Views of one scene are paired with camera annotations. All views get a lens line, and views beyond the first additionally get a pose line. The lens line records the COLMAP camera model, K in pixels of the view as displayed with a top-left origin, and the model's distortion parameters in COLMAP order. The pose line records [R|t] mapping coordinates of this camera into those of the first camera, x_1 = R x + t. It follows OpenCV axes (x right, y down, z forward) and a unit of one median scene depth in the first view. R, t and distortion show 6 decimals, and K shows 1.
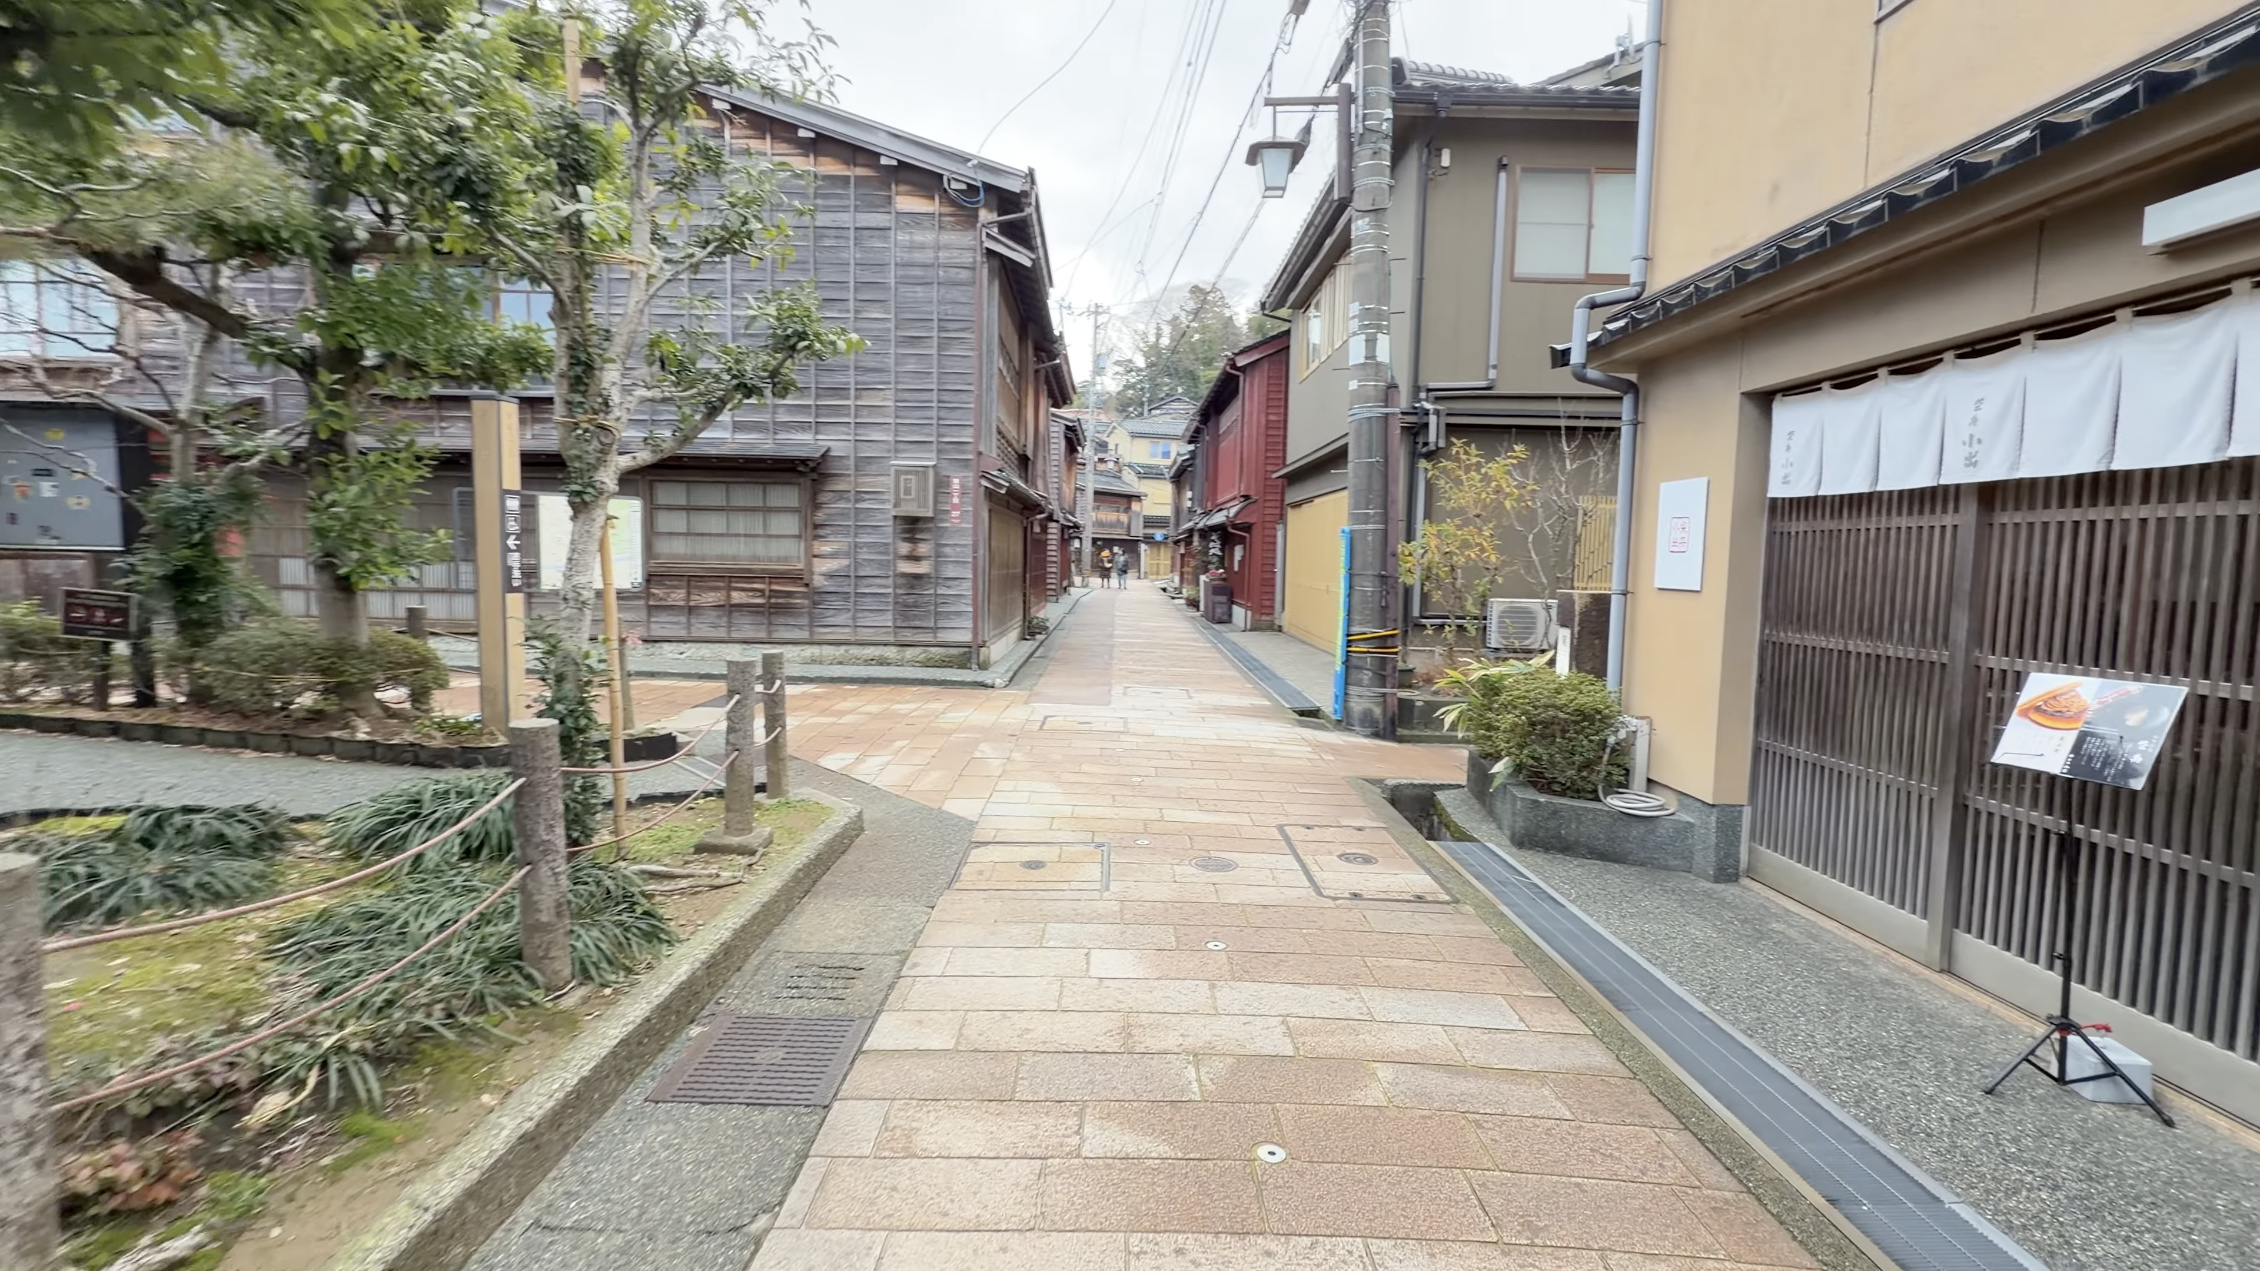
lens RADIAL K [[977.6, 0, 1128.6], [0, 977.6, 632.1], [0, 0, 1]] dist [-0.003461, -0.000464]
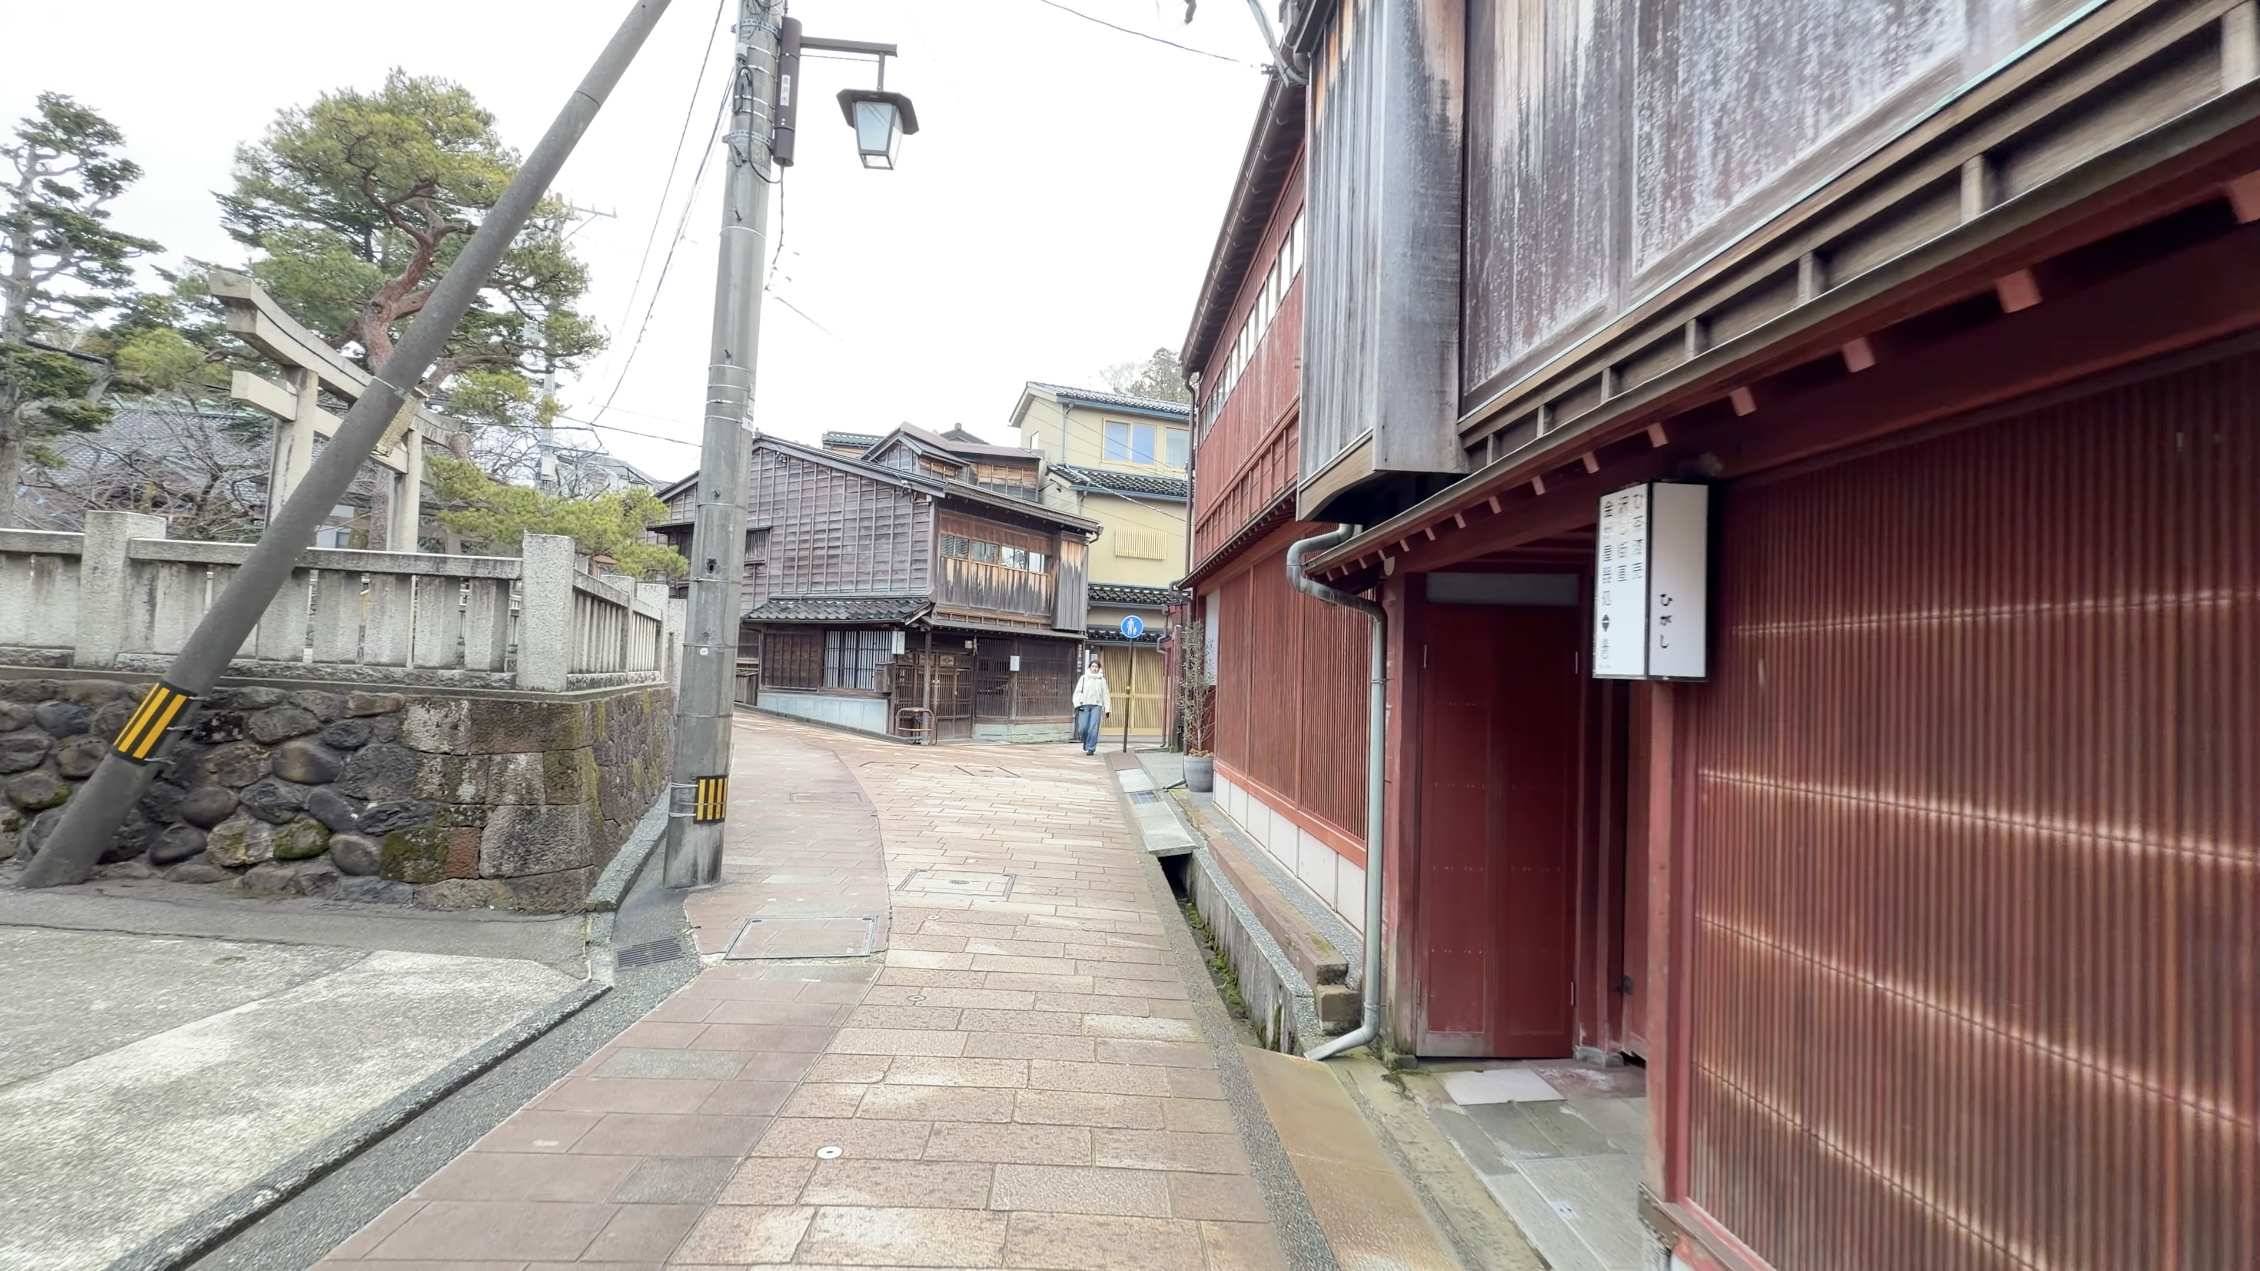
lens RADIAL K [[977.6, 0, 1125.1], [0, 977.6, 641.5], [0, 0, 1]] dist [-0.003461, -0.000464]
pose [[0.996665, 0.045685, 0.067614, 0.003664], [-0.037143, 0.991761, -0.122601, -0.048476], [-0.072658, 0.119681, 0.990150, 0.626148]]
